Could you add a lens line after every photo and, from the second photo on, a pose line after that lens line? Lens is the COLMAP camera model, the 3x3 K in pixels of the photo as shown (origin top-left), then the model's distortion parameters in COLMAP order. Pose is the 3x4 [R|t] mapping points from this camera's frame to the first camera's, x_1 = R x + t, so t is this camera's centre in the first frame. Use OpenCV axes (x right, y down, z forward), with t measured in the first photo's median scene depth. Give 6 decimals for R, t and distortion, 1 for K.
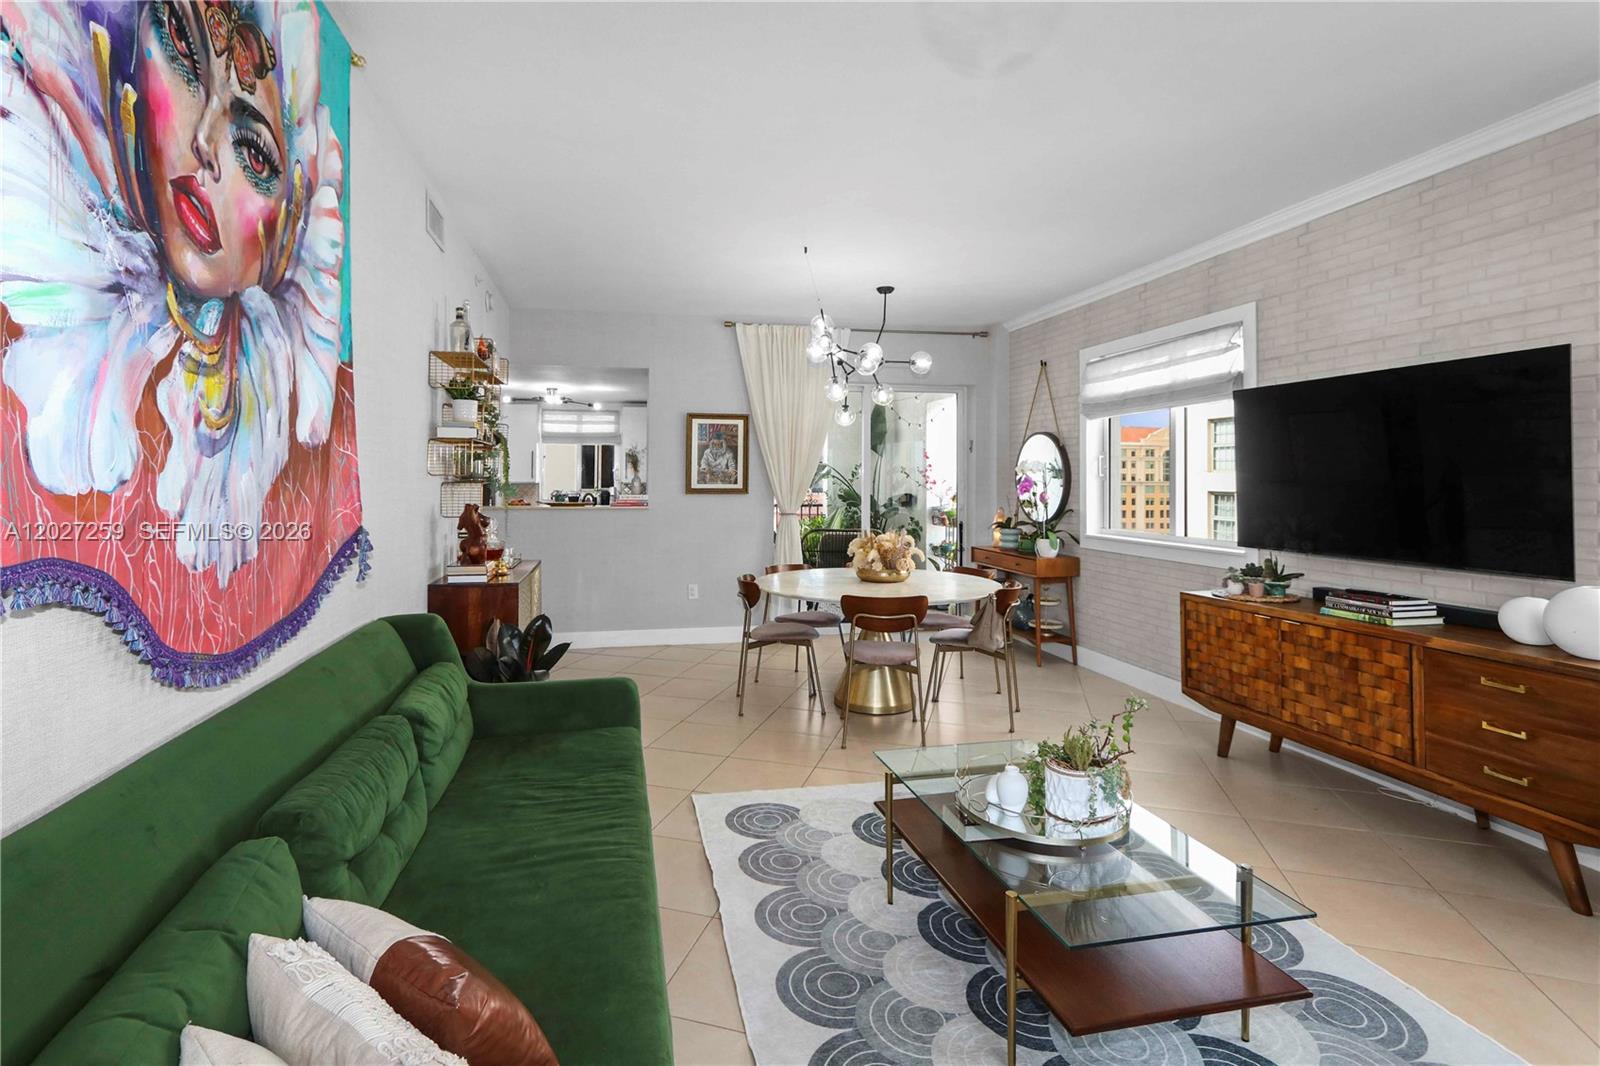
lens RADIAL K [[754.6, 0, 794.7], [0, 754.6, 476.9], [0, 0, 1]] dist [-0.003697, 0.000530]
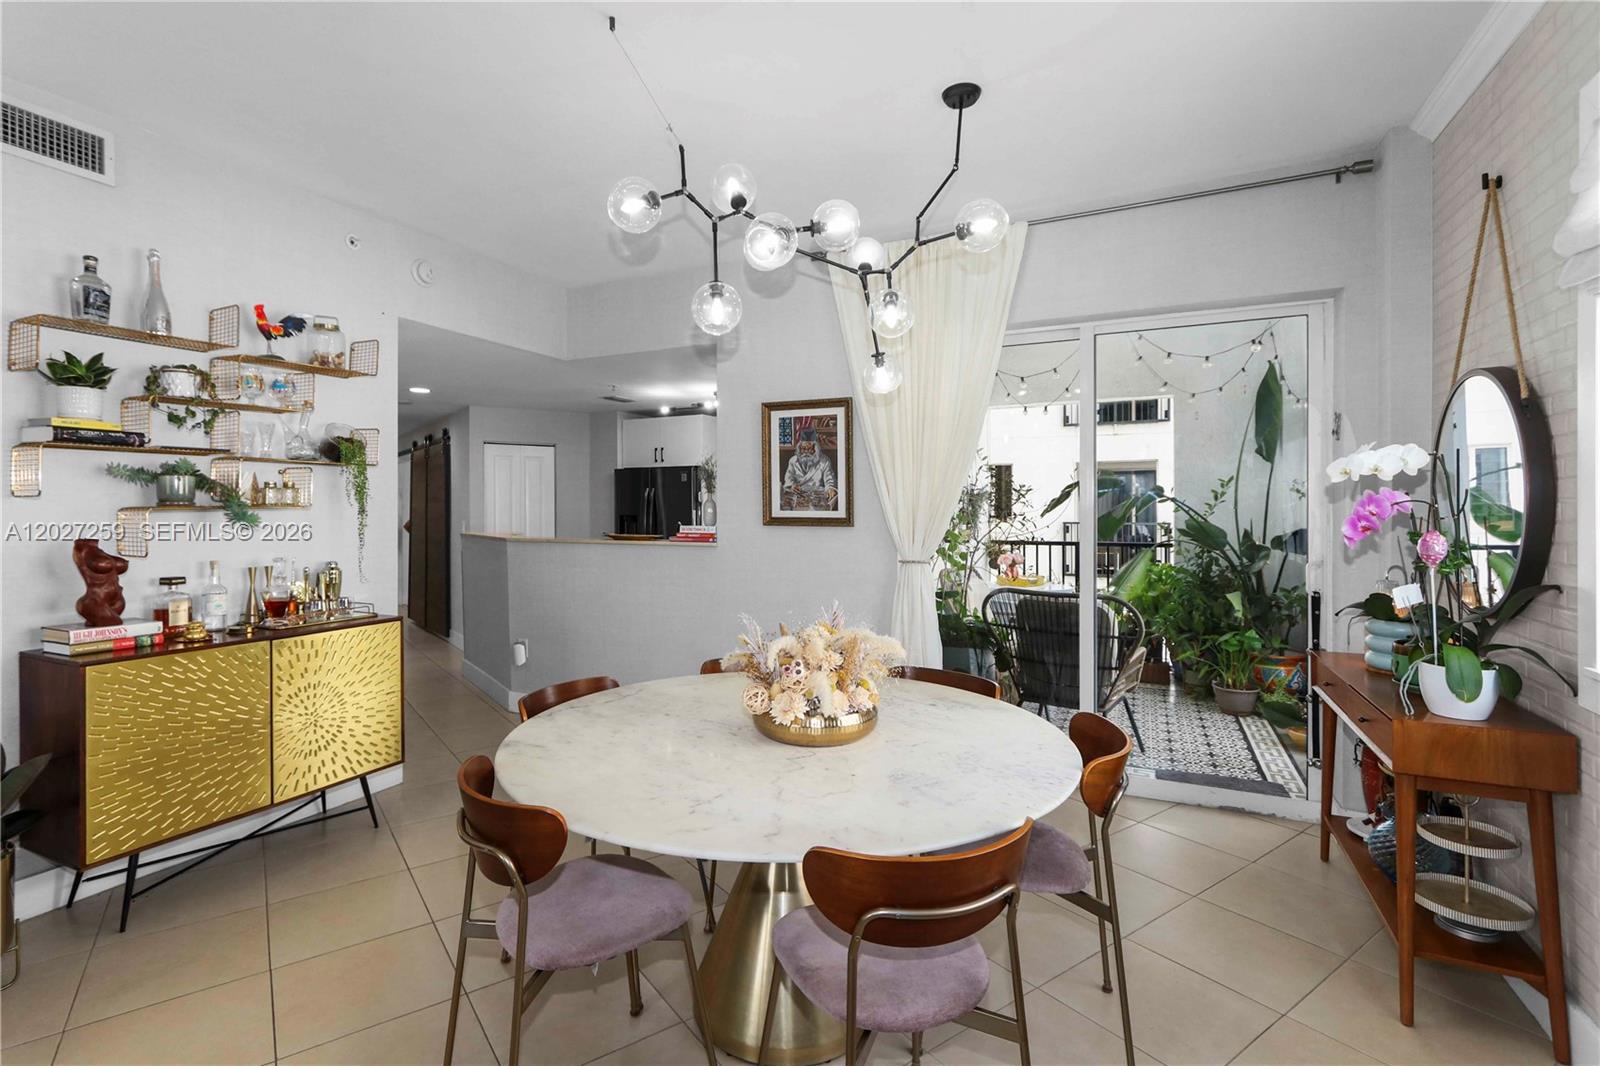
lens RADIAL K [[754.6, 0, 795.5], [0, 754.6, 519.6], [0, 0, 1]] dist [-0.003697, 0.000530]
pose [[0.778302, 0.007979, -0.627840, 0.293905], [0.002118, 0.999880, 0.015333, 0.007407], [0.627887, -0.013264, 0.778191, 0.495615]]
